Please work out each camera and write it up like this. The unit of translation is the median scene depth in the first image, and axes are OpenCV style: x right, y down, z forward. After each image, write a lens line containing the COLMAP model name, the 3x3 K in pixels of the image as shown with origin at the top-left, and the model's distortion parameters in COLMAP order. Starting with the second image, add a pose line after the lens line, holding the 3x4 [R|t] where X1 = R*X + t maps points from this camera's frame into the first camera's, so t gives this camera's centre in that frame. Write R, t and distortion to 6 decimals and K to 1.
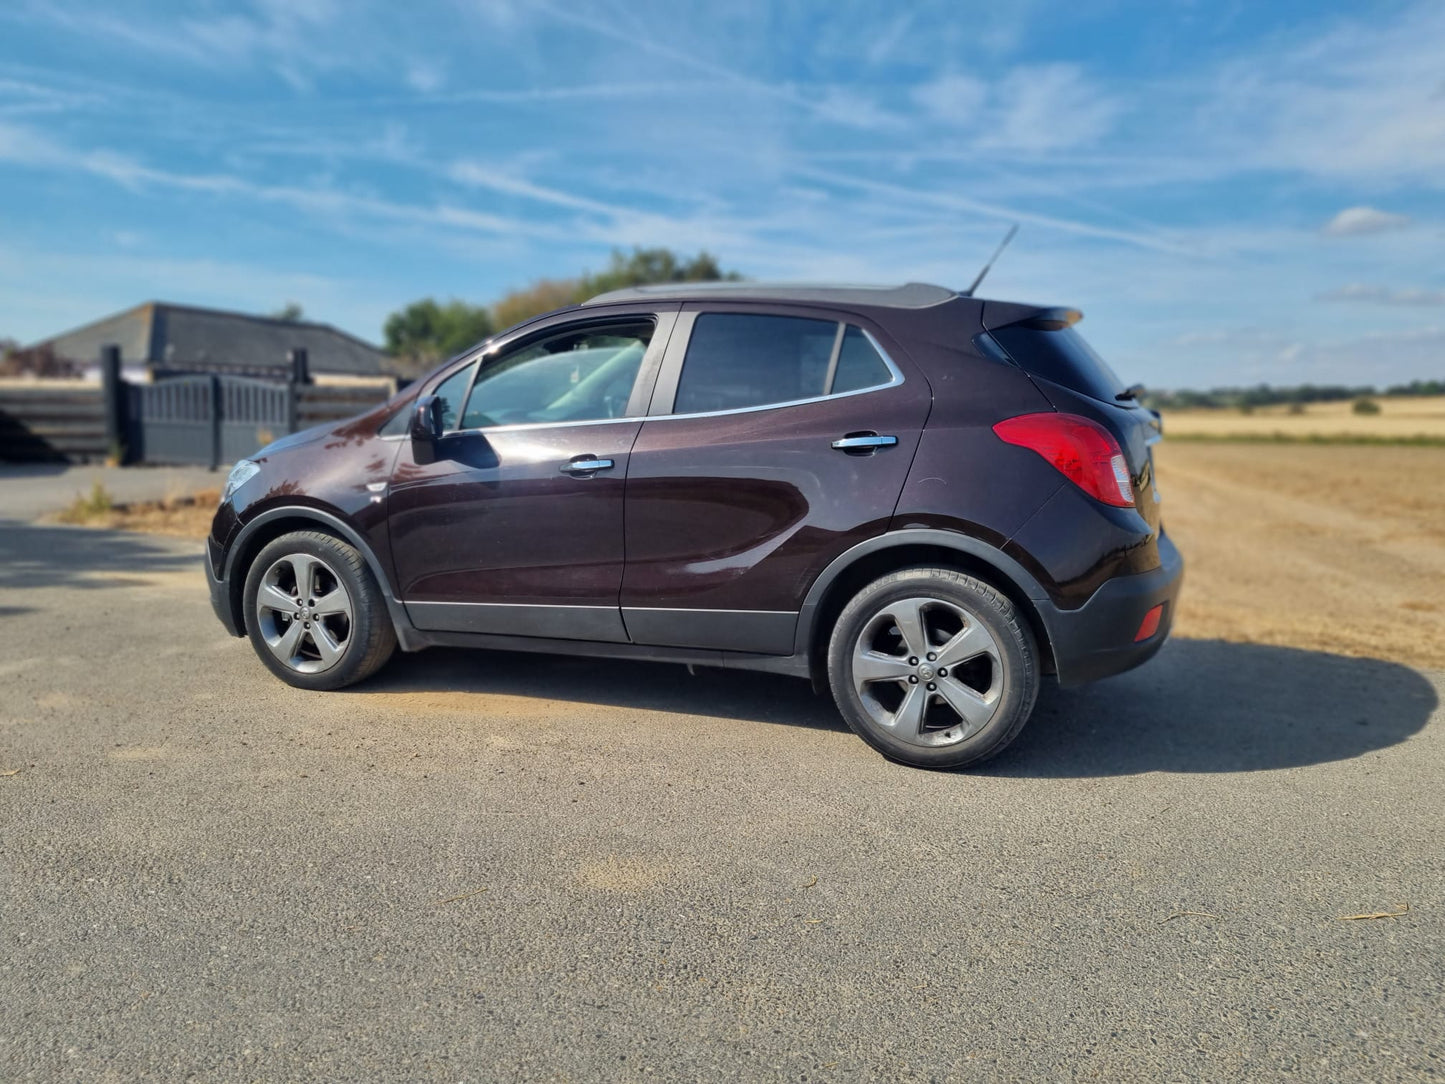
lens RADIAL K [[1096.1, 0, 748.0], [0, 1096.1, 529.4], [0, 0, 1]] dist [0.072271, -0.054004]
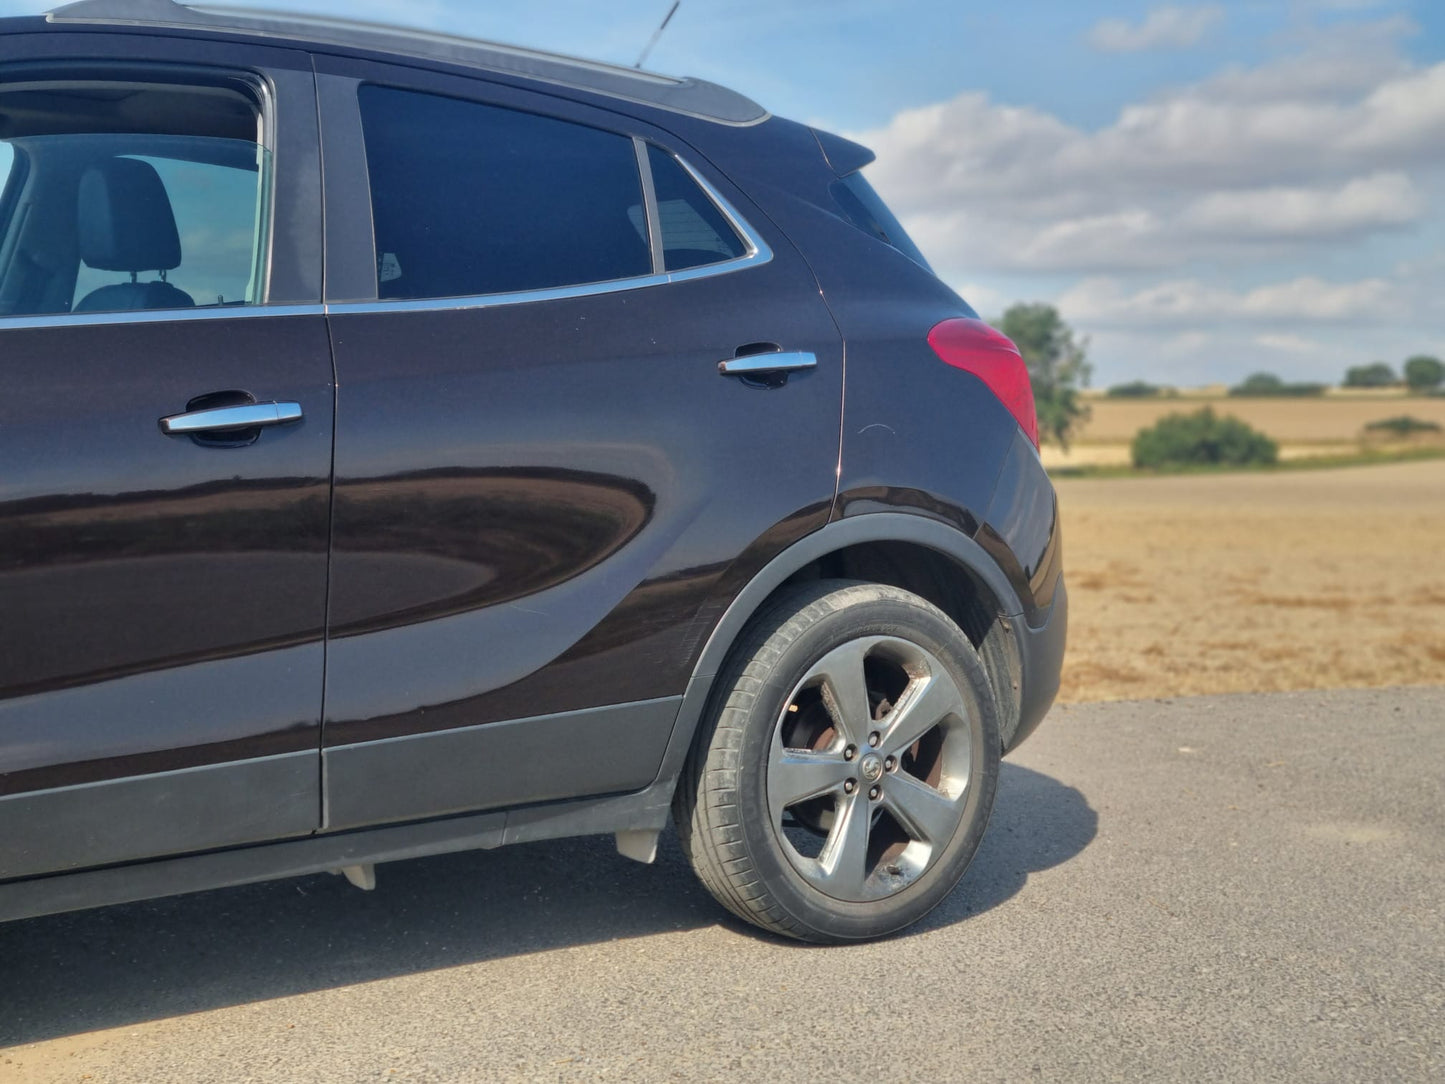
lens RADIAL K [[2195.1, 0, 750.0], [0, 2195.1, 541.2], [0, 0, 1]] dist [0.105294, -0.211074]
pose [[0.525338, -0.053035, 0.849239, -0.658935], [0.093174, 0.995639, 0.004540, 0.001897], [-0.845777, 0.076742, 0.527988, 0.353654]]
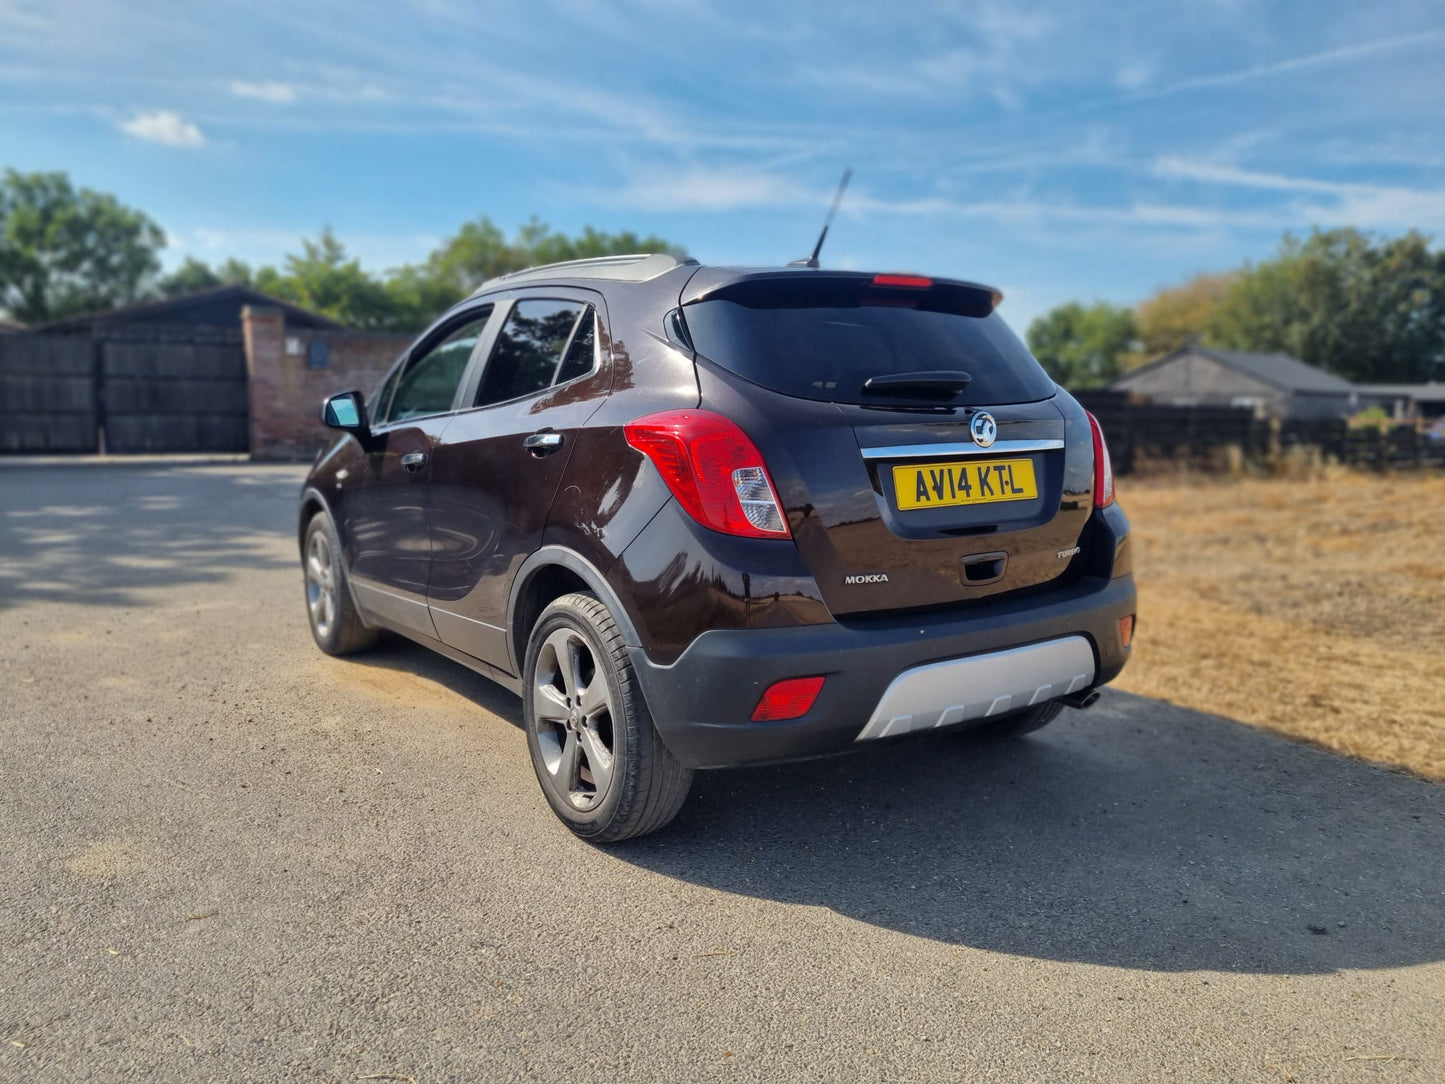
lens RADIAL K [[1096.1, 0, 748.0], [0, 1096.1, 529.4], [0, 0, 1]] dist [0.072271, -0.054004]
pose [[0.821872, 0.073774, -0.564876, 0.591756], [-0.075442, 0.996941, 0.020438, -0.034881], [0.564655, 0.025818, 0.824923, 0.292469]]
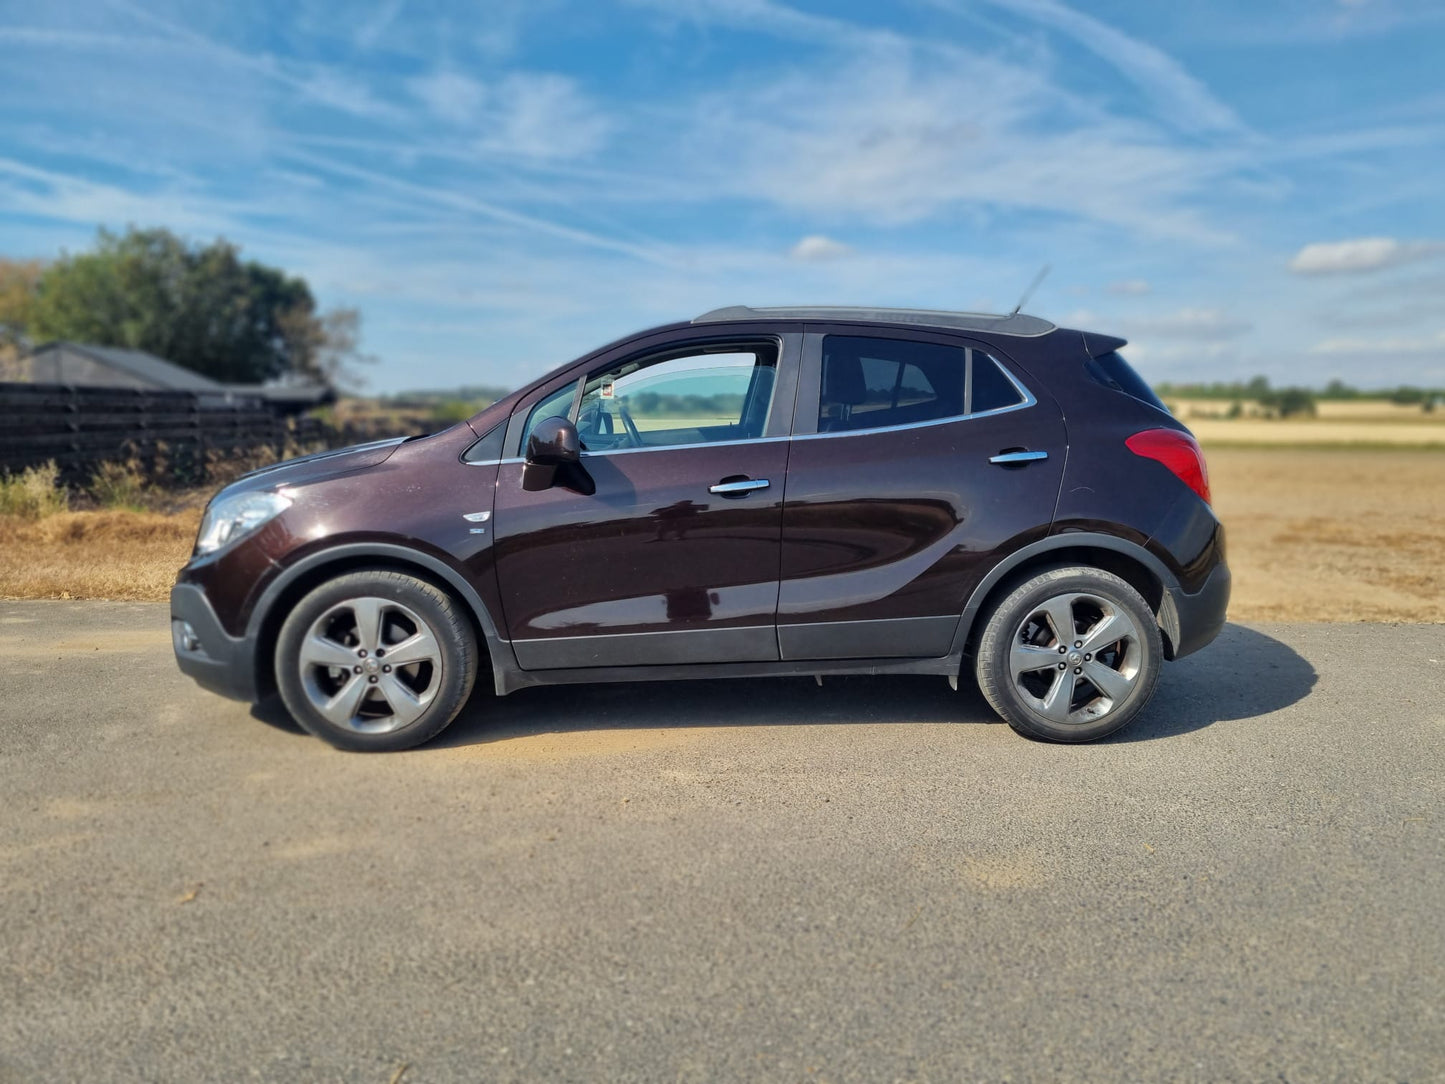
lens RADIAL K [[1096.1, 0, 748.0], [0, 1096.1, 529.4], [0, 0, 1]] dist [0.072271, -0.054004]
pose [[0.906783, -0.049420, 0.418692, -0.489790], [0.050365, 0.998692, 0.008803, -0.024224], [-0.418579, 0.013105, 0.908086, 0.082542]]
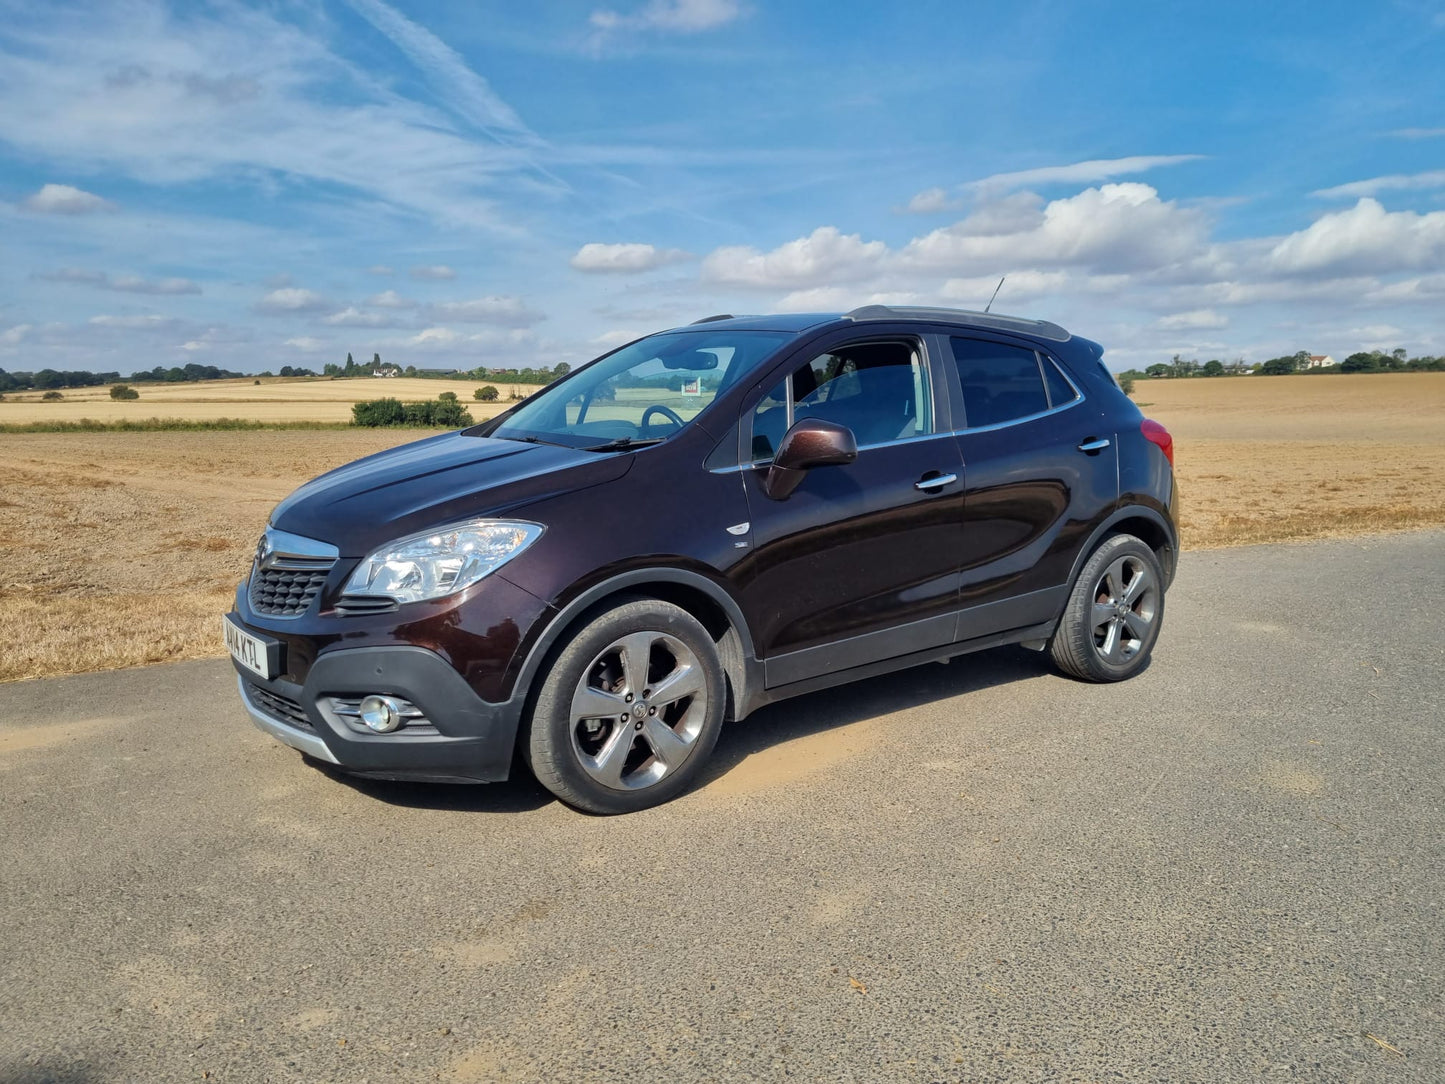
lens RADIAL K [[1096.1, 0, 748.0], [0, 1096.1, 529.4], [0, 0, 1]] dist [0.072271, -0.054004]
pose [[0.510377, -0.113998, 0.852361, -0.987541], [0.102354, 0.992182, 0.071411, -0.092748], [-0.853838, 0.050796, 0.518055, 0.540421]]
